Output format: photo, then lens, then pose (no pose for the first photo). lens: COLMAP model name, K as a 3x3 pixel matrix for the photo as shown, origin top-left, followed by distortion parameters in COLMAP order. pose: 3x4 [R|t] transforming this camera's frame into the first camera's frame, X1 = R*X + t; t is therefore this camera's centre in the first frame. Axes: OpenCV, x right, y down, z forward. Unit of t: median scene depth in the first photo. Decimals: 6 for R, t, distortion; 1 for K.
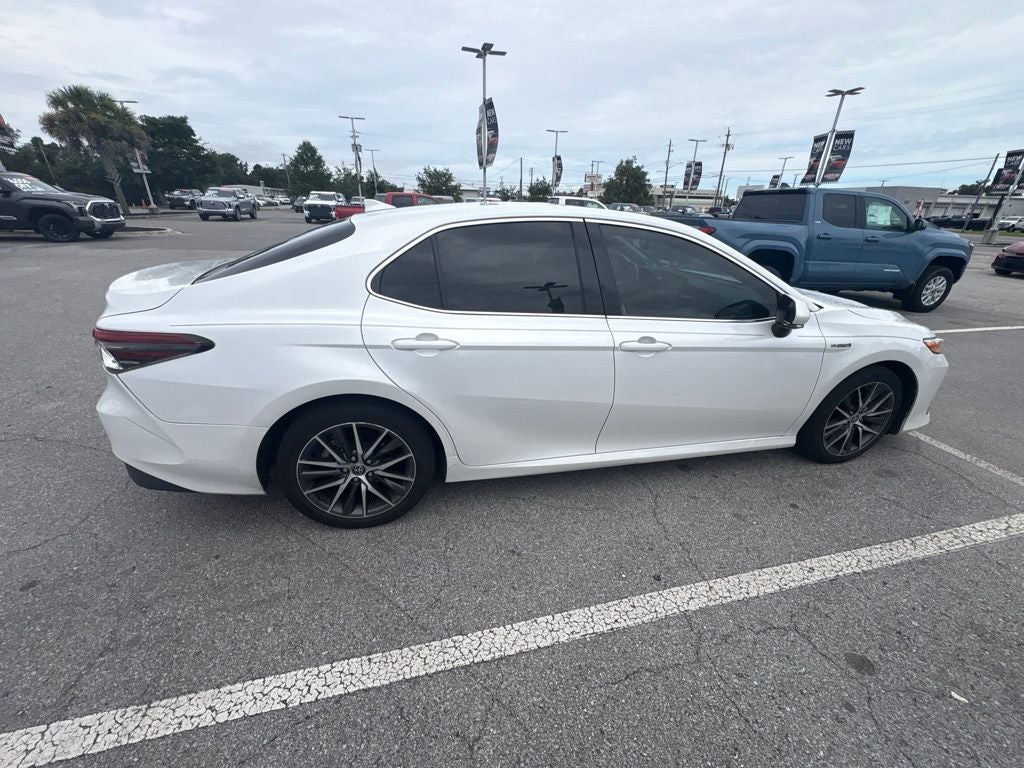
lens RADIAL K [[408.1, 0, 512.6], [0, 408.1, 381.1], [0, 0, 1]] dist [0.001479, -0.000452]
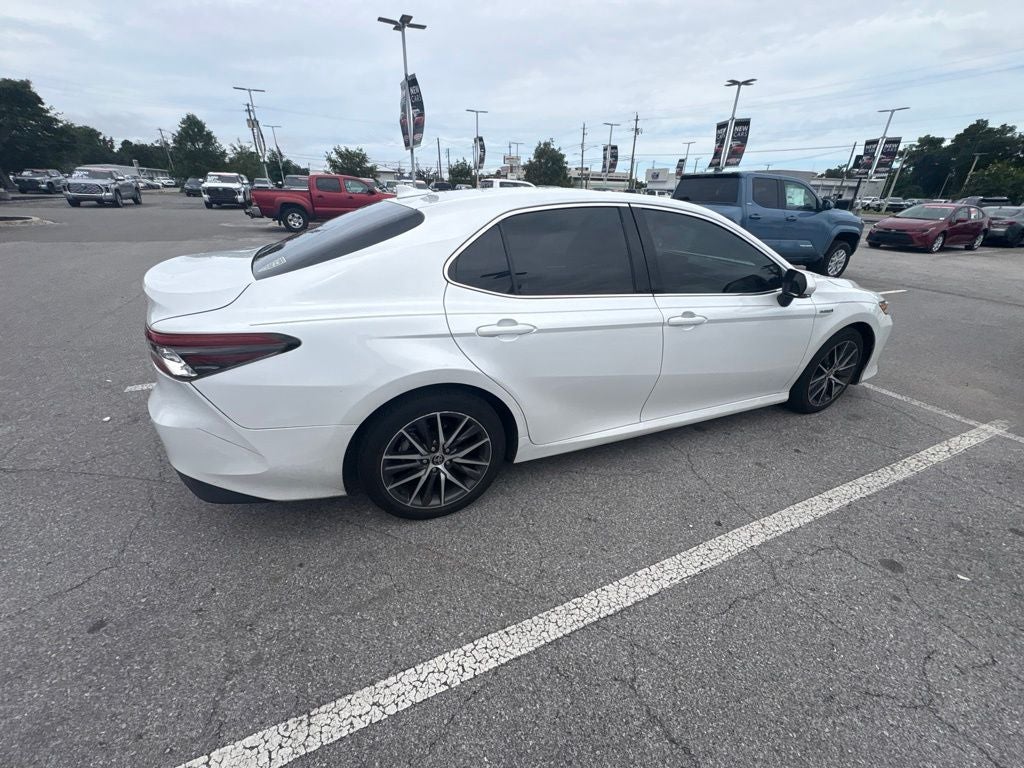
lens RADIAL K [[408.1, 0, 512.4], [0, 408.1, 380.7], [0, 0, 1]] dist [0.001479, -0.000452]
pose [[0.983342, -0.079205, 0.163598, -0.315031], [0.073479, 0.996463, 0.040771, -0.002725], [-0.166248, -0.028071, 0.985684, -0.011918]]
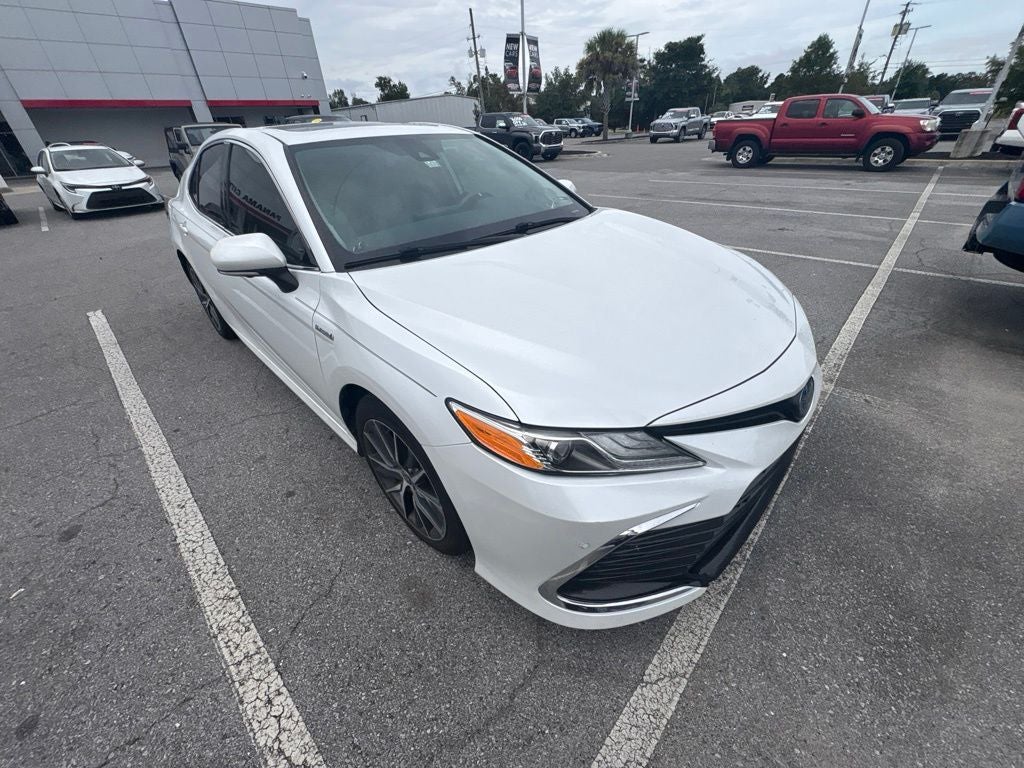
lens RADIAL K [[408.1, 0, 511.6], [0, 408.1, 381.8], [0, 0, 1]] dist [0.001479, -0.000452]
pose [[0.525782, 0.405338, -0.747833, 1.617012], [-0.281220, 0.912559, 0.296904, -0.320175], [0.802788, 0.054199, 0.593796, 0.932931]]
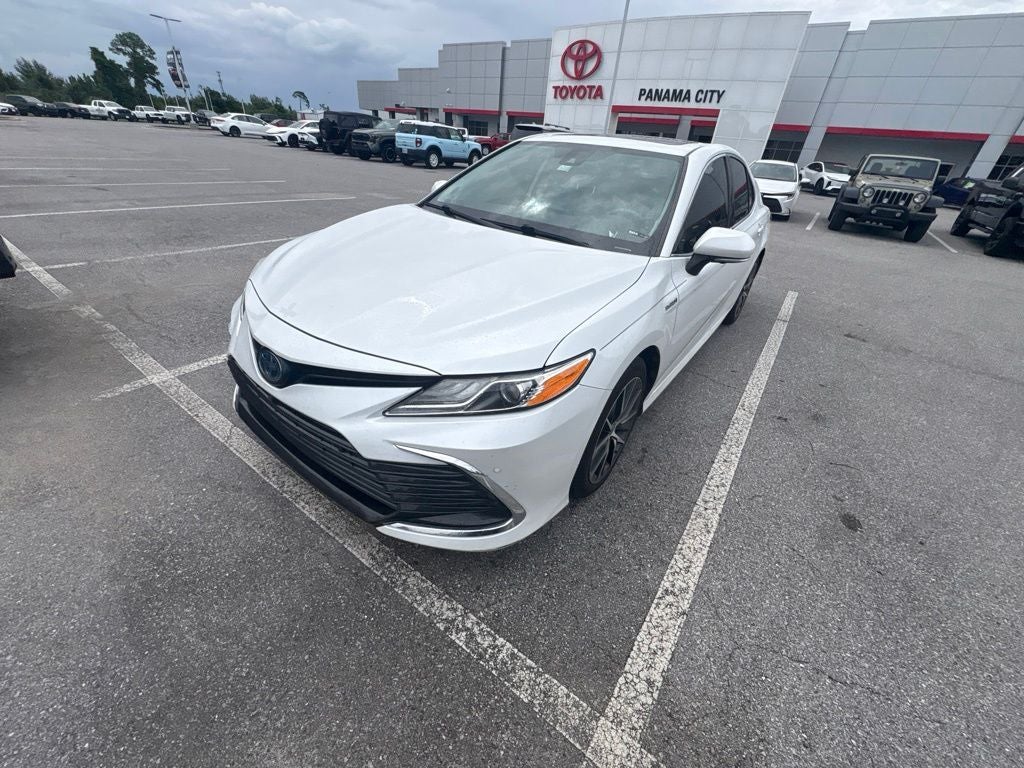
lens RADIAL K [[408.1, 0, 511.9], [0, 408.1, 383.0], [0, 0, 1]] dist [0.001479, -0.000452]
pose [[-0.764611, 0.249219, -0.594357, 1.500153], [-0.344802, 0.620951, 0.703940, -0.843588], [0.544502, 0.743176, -0.388854, 2.171327]]
